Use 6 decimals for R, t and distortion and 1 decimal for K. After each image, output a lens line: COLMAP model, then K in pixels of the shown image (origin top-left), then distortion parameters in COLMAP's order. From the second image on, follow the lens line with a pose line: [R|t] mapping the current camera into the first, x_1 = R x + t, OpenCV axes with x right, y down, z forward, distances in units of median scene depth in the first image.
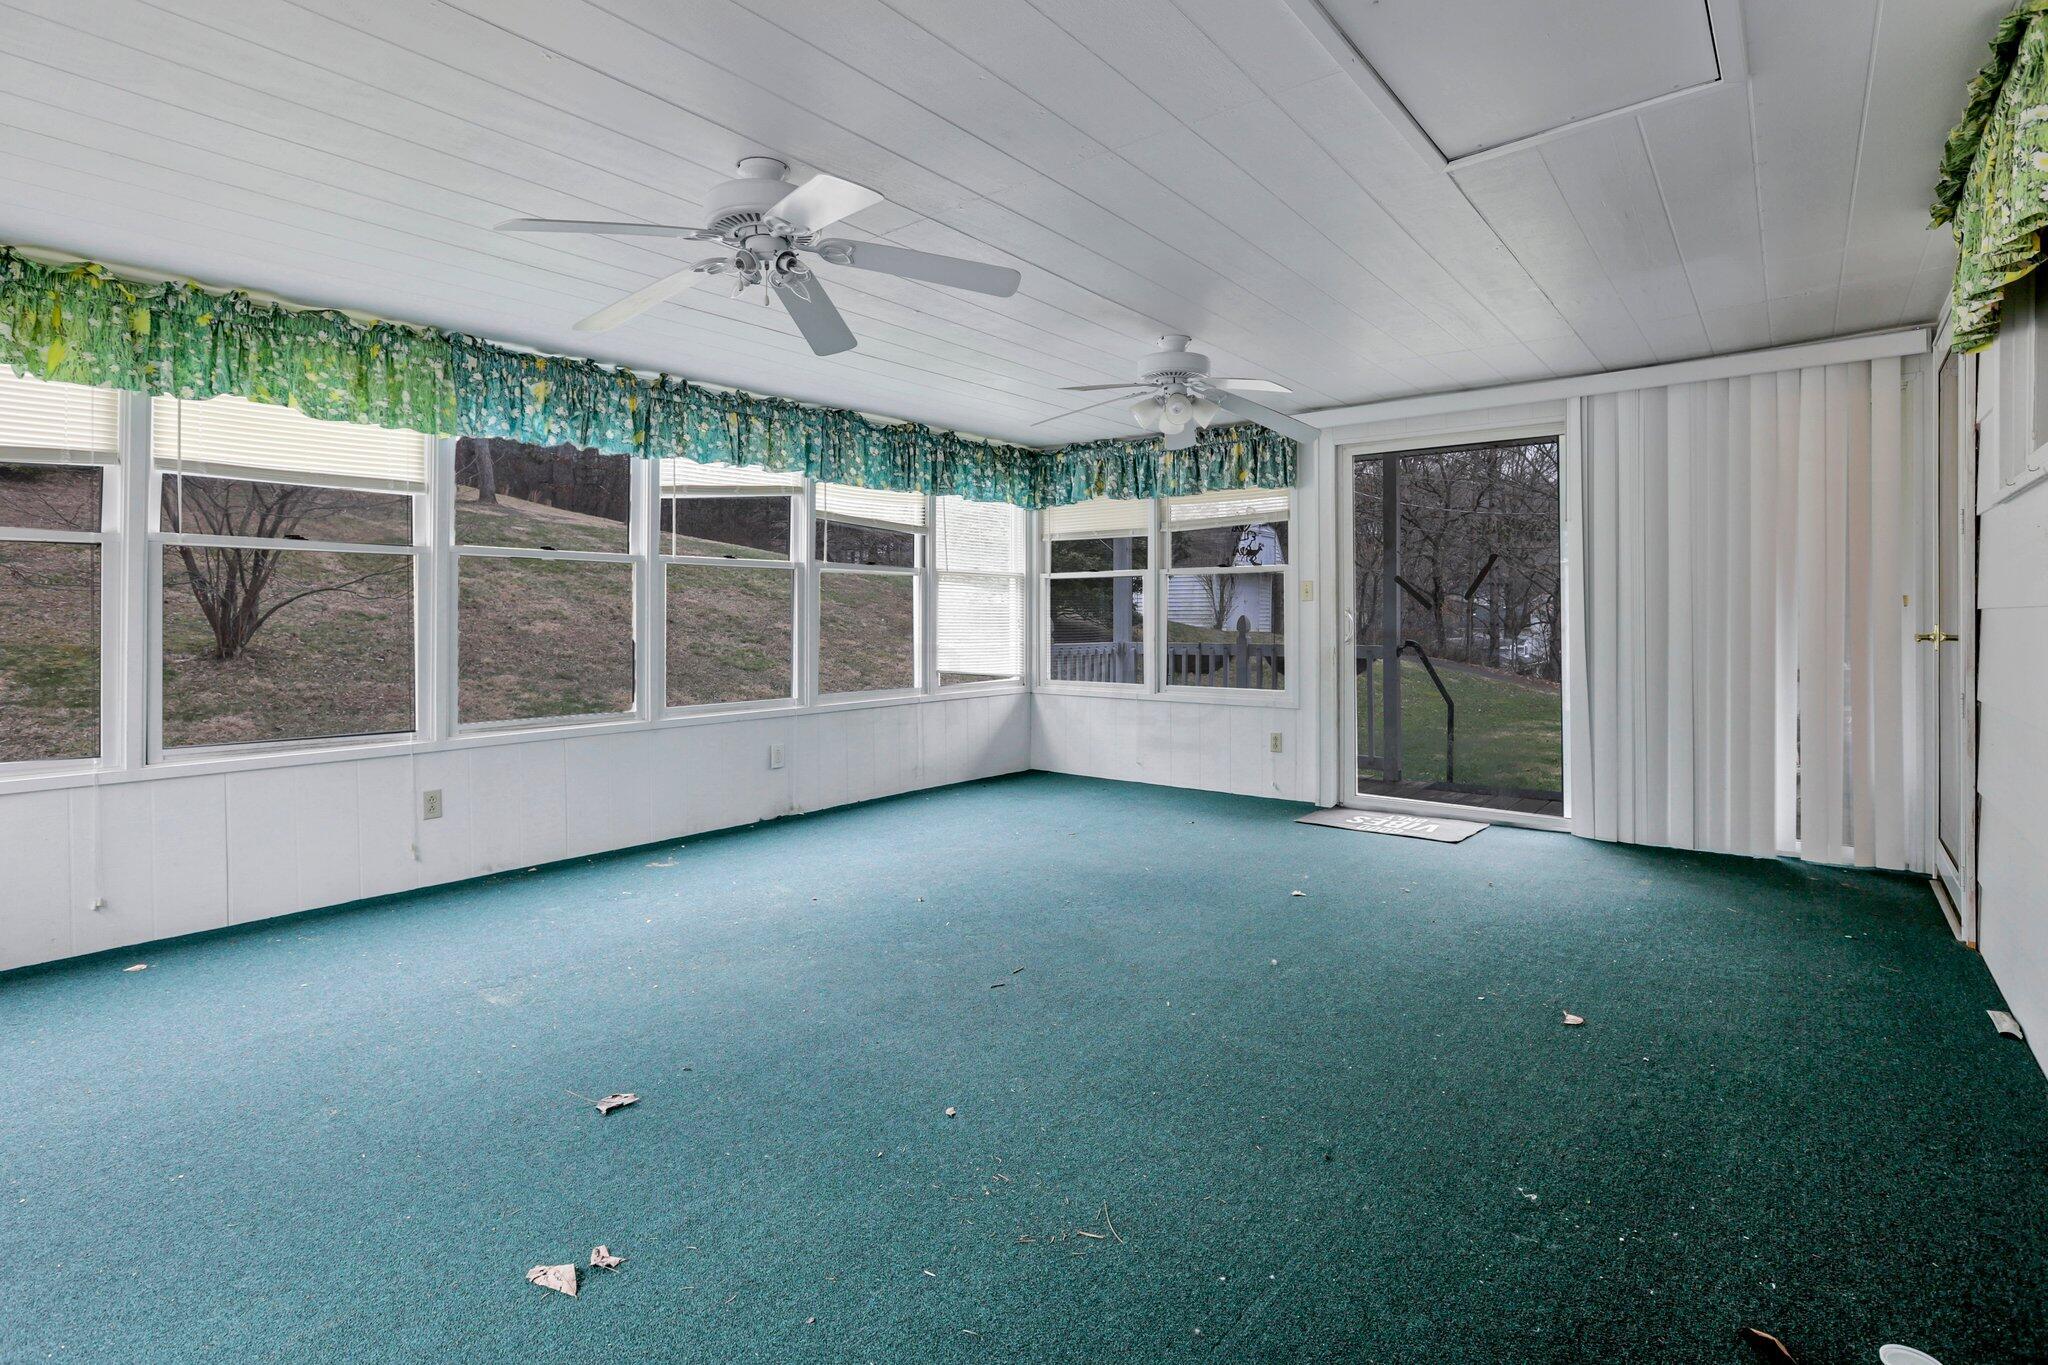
lens RADIAL K [[997.5, 0, 1055.9], [0, 997.5, 616.0], [0, 0, 1]] dist [-0.000498, 0.000097]
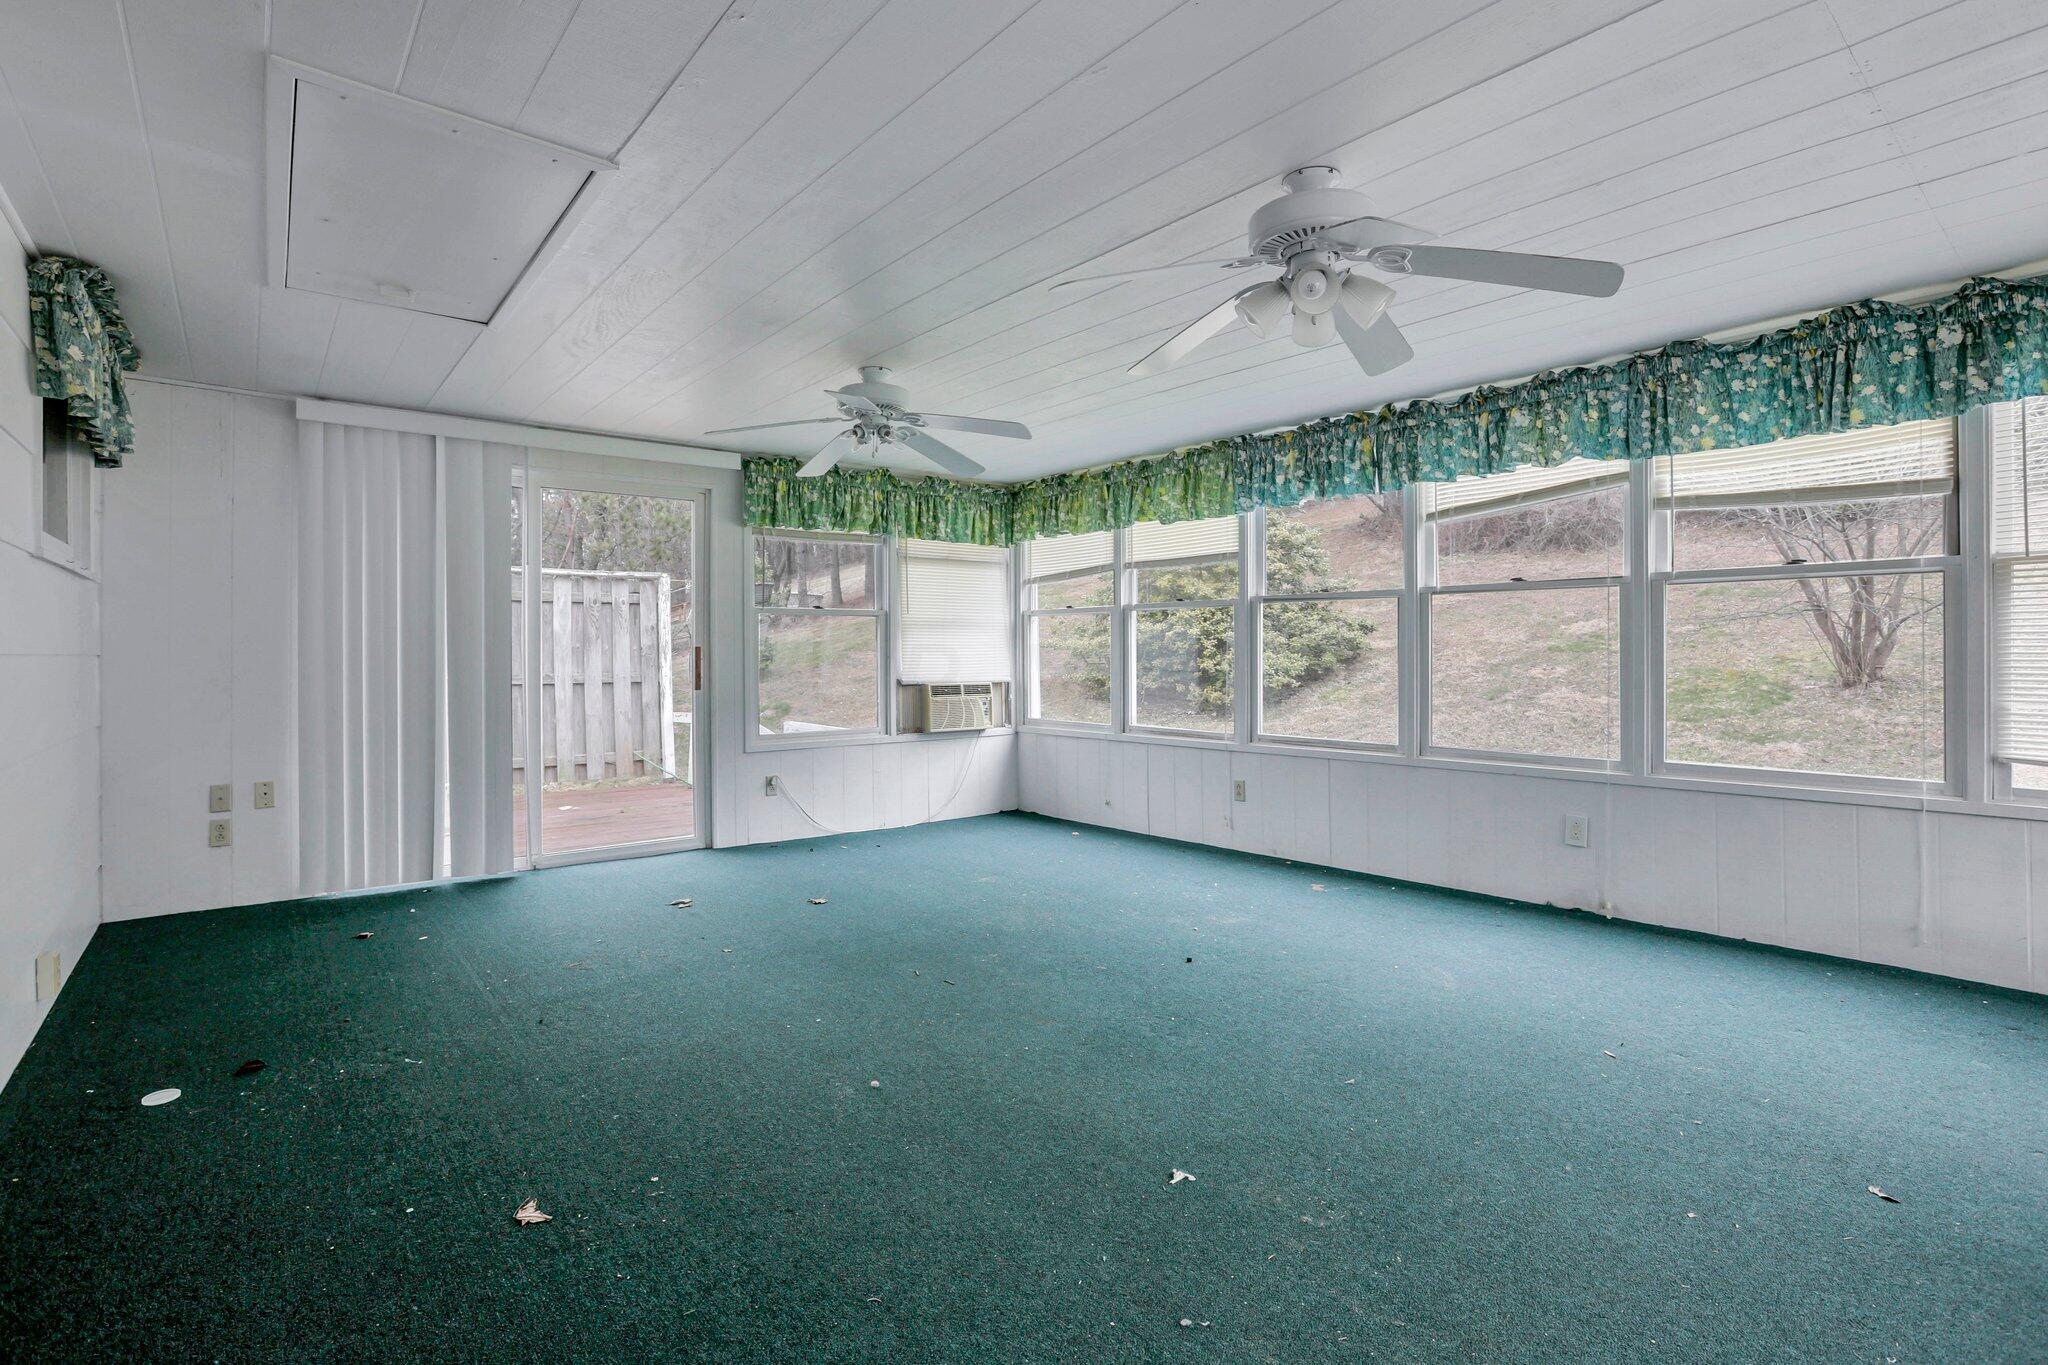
lens RADIAL K [[1002.2, 0, 980.3], [0, 1002.2, 656.2], [0, 0, 1]] dist [0.000389, 0.001612]
pose [[-0.218586, 0.004923, -0.975805, 0.866848], [0.004475, 0.999982, 0.004042, 0.000529], [0.975808, -0.003484, -0.218604, 1.077274]]
